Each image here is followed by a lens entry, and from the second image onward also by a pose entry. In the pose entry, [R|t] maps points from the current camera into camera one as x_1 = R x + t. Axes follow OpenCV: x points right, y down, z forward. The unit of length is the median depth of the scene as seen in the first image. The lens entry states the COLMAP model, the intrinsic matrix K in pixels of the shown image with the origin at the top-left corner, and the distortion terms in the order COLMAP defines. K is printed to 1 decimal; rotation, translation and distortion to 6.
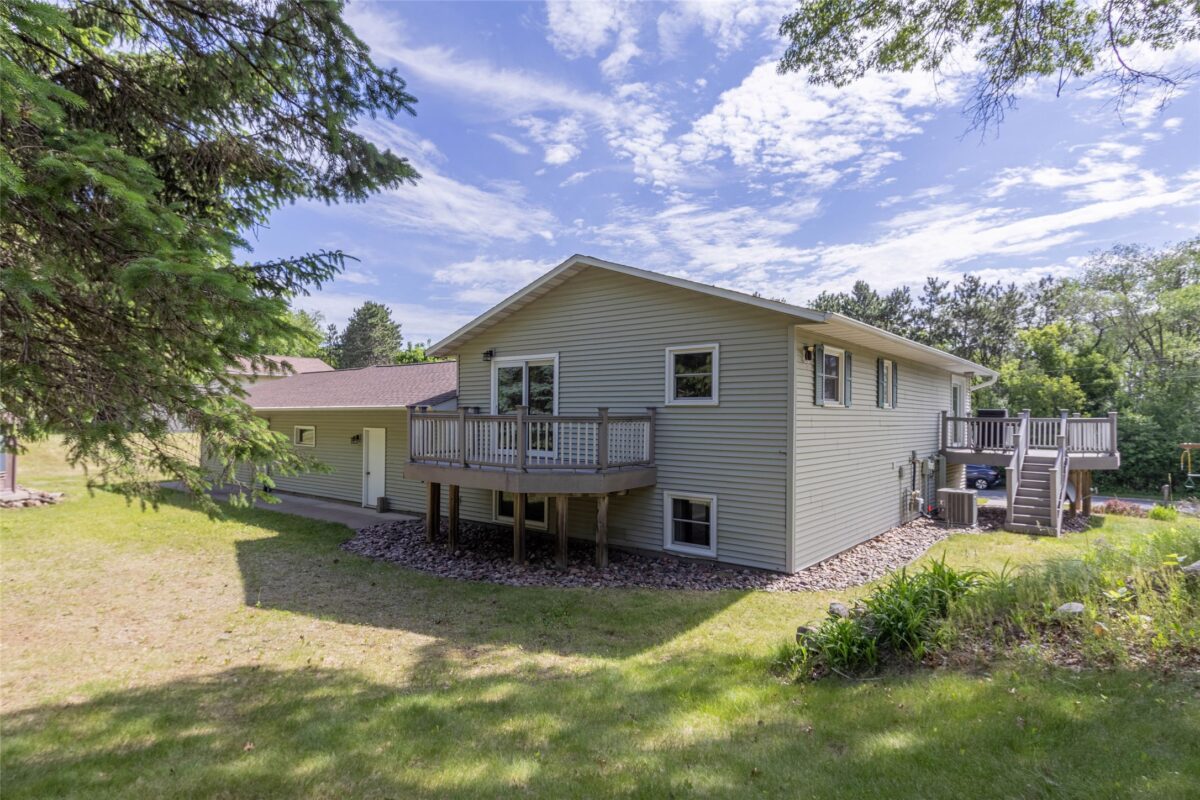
lens RADIAL K [[661.6, 0, 599.0], [0, 661.6, 425.4], [0, 0, 1]] dist [0.005612, 0.000796]
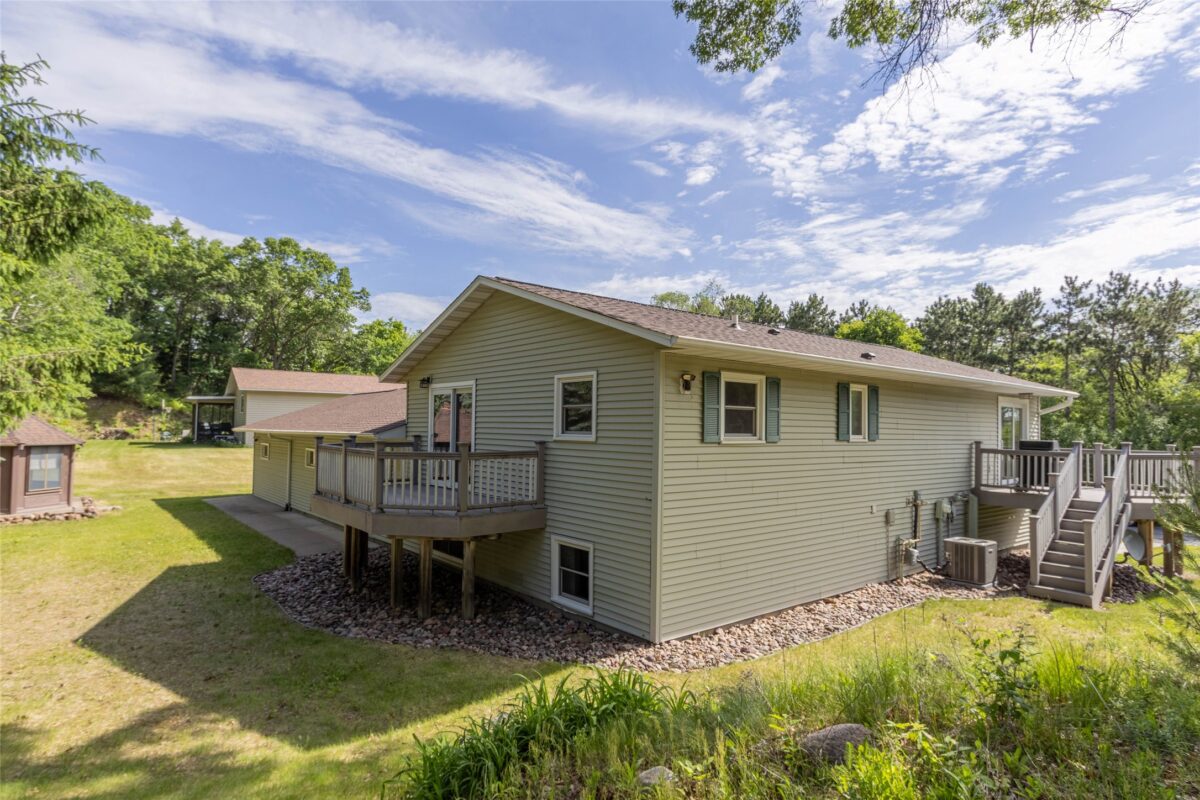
lens RADIAL K [[655.6, 0, 600.0], [0, 655.6, 400.0], [0, 0, 1]] dist [-0.002128, -0.000246]
pose [[0.978361, -0.003178, -0.206880, 0.348481], [-0.009249, 0.998211, -0.059076, -0.031979], [0.206697, 0.059711, 0.976581, 0.134567]]
